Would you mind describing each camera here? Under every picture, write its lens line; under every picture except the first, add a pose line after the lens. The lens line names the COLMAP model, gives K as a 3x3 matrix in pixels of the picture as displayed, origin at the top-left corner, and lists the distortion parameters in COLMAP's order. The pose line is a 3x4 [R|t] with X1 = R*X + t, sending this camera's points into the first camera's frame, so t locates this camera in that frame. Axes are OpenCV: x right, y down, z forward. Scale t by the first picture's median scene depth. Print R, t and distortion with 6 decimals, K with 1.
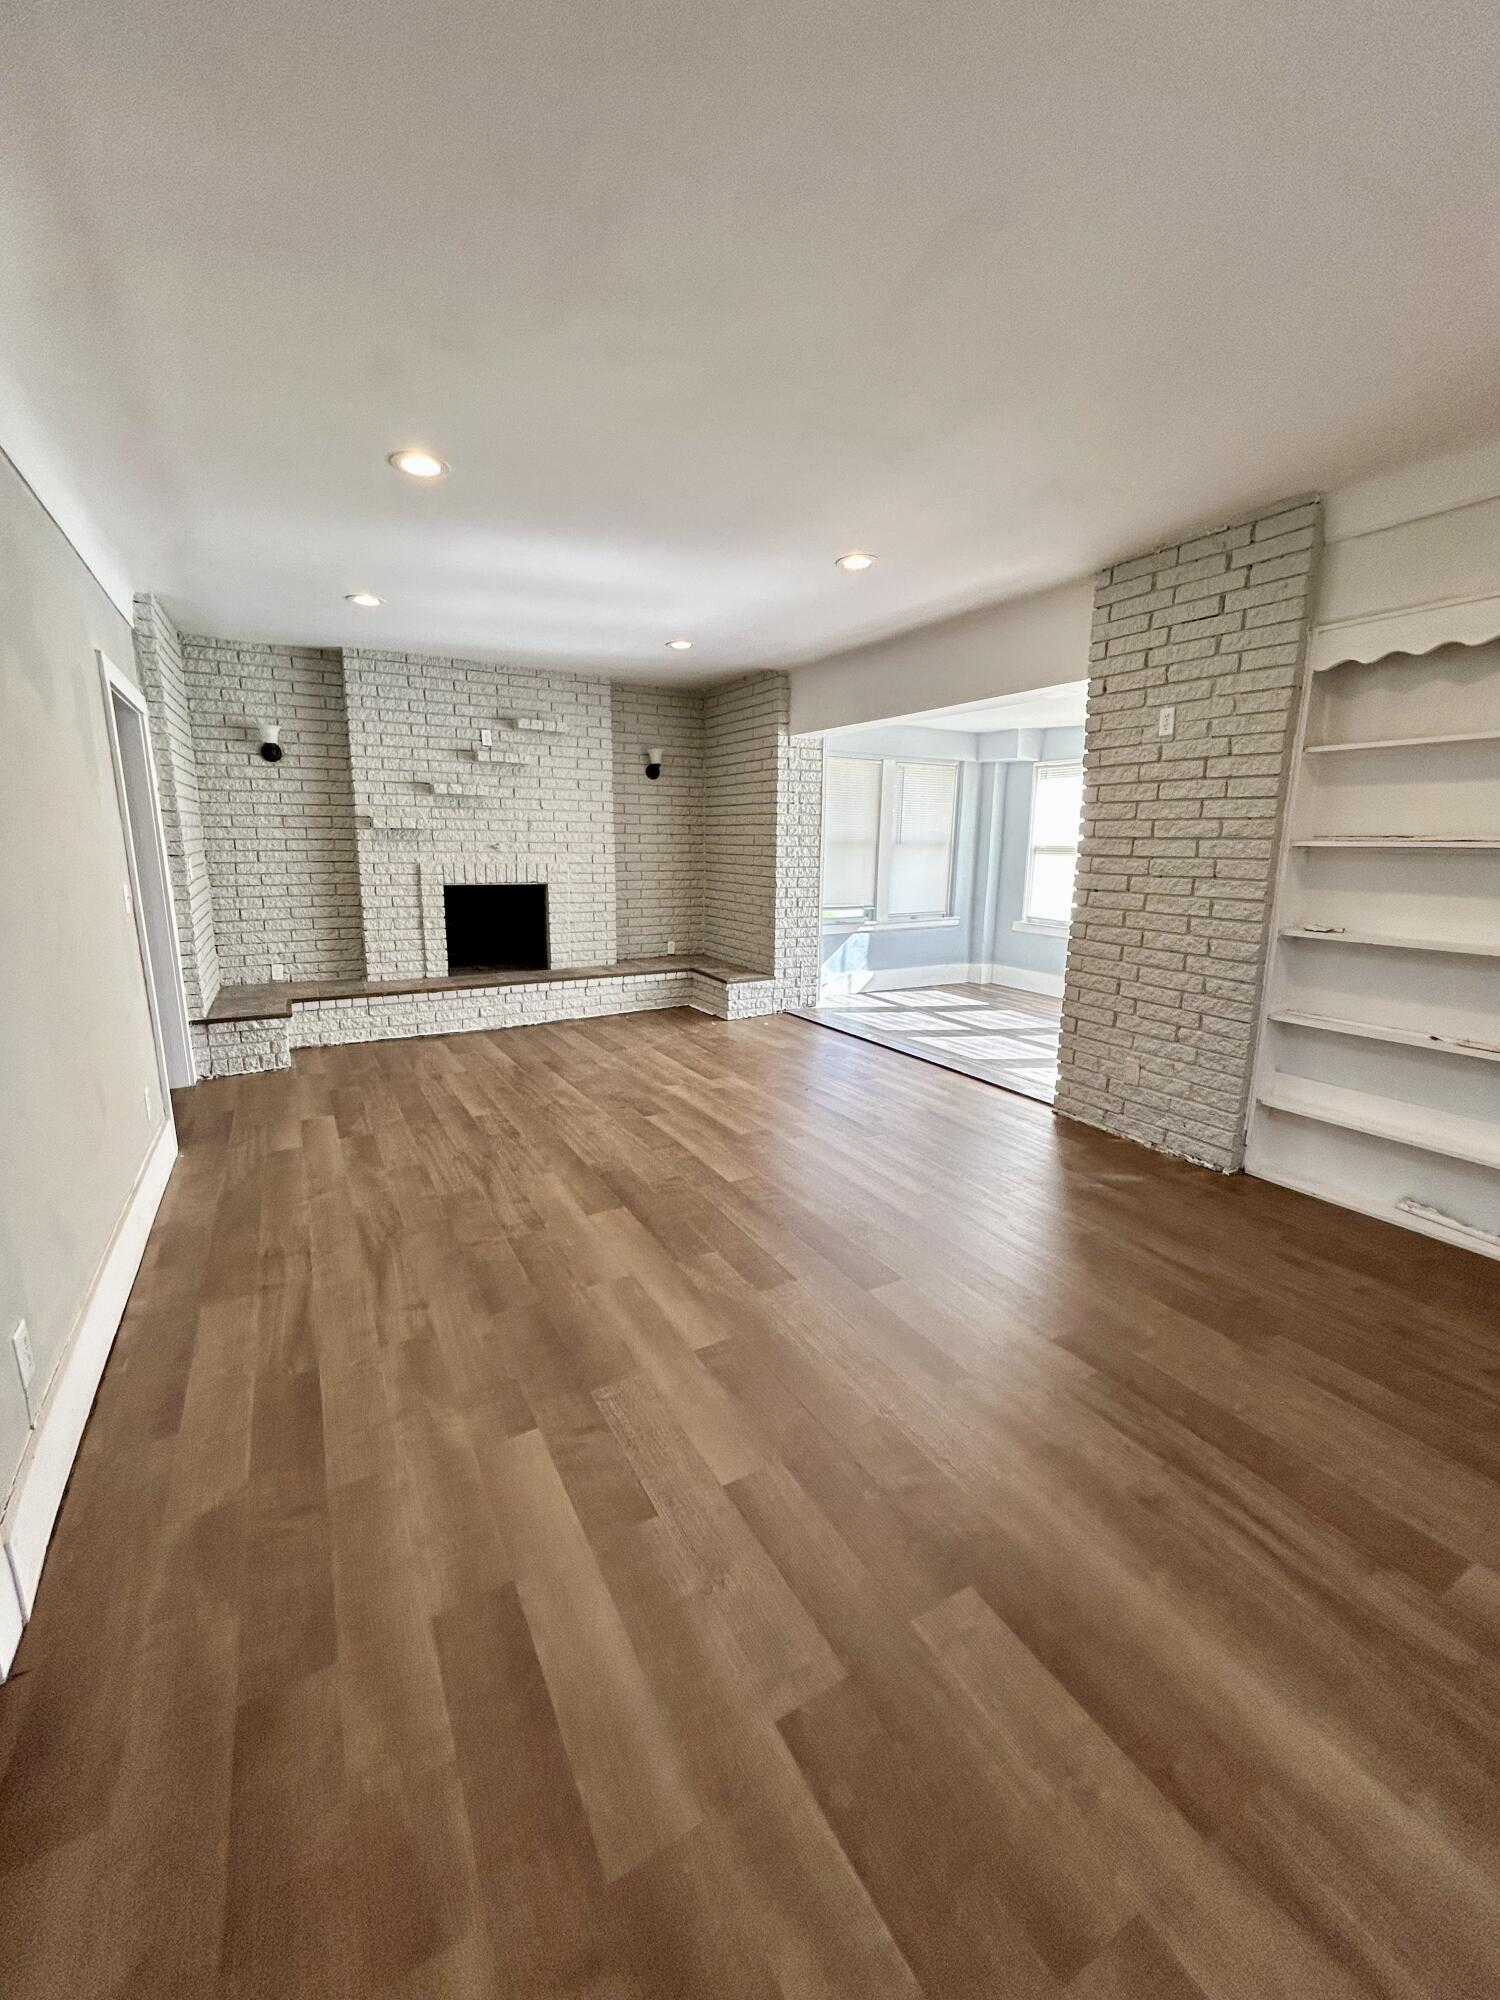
lens RADIAL K [[811.4, 0, 745.5], [0, 811.4, 1001.2], [0, 0, 1]] dist [-0.004686, -0.000484]
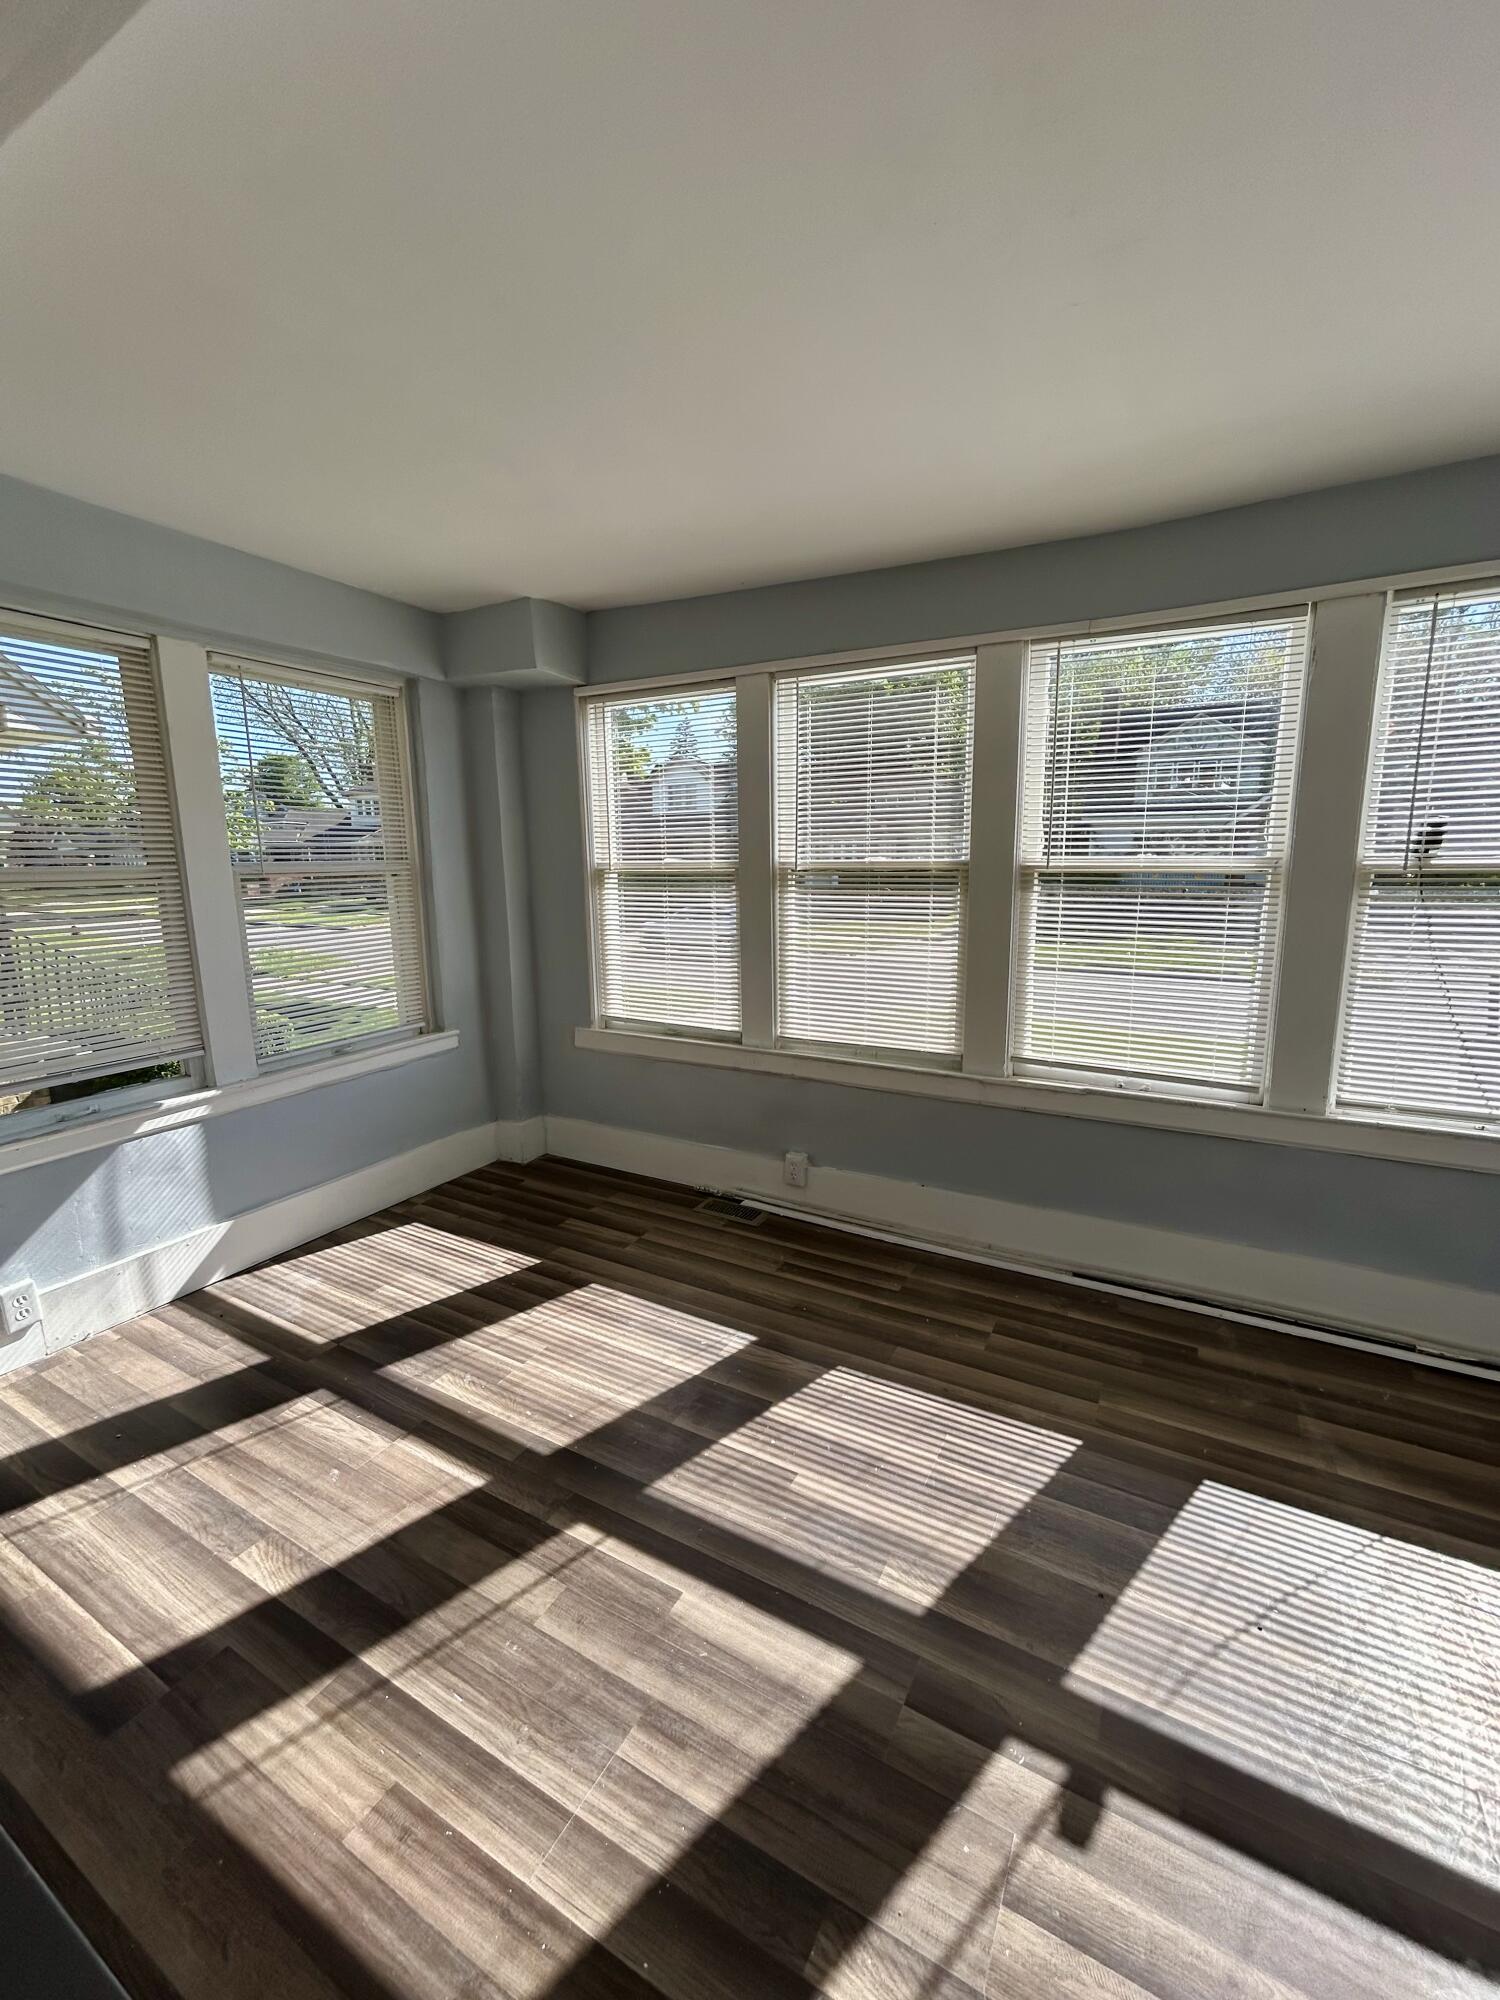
lens RADIAL K [[811.4, 0, 749.8], [0, 811.4, 1000.4], [0, 0, 1]] dist [-0.004686, -0.000484]
pose [[0.853196, -0.112319, 0.509354, 0.183151], [0.122622, 0.992363, 0.013431, -0.111763], [-0.506972, 0.050998, 0.860452, 0.554574]]
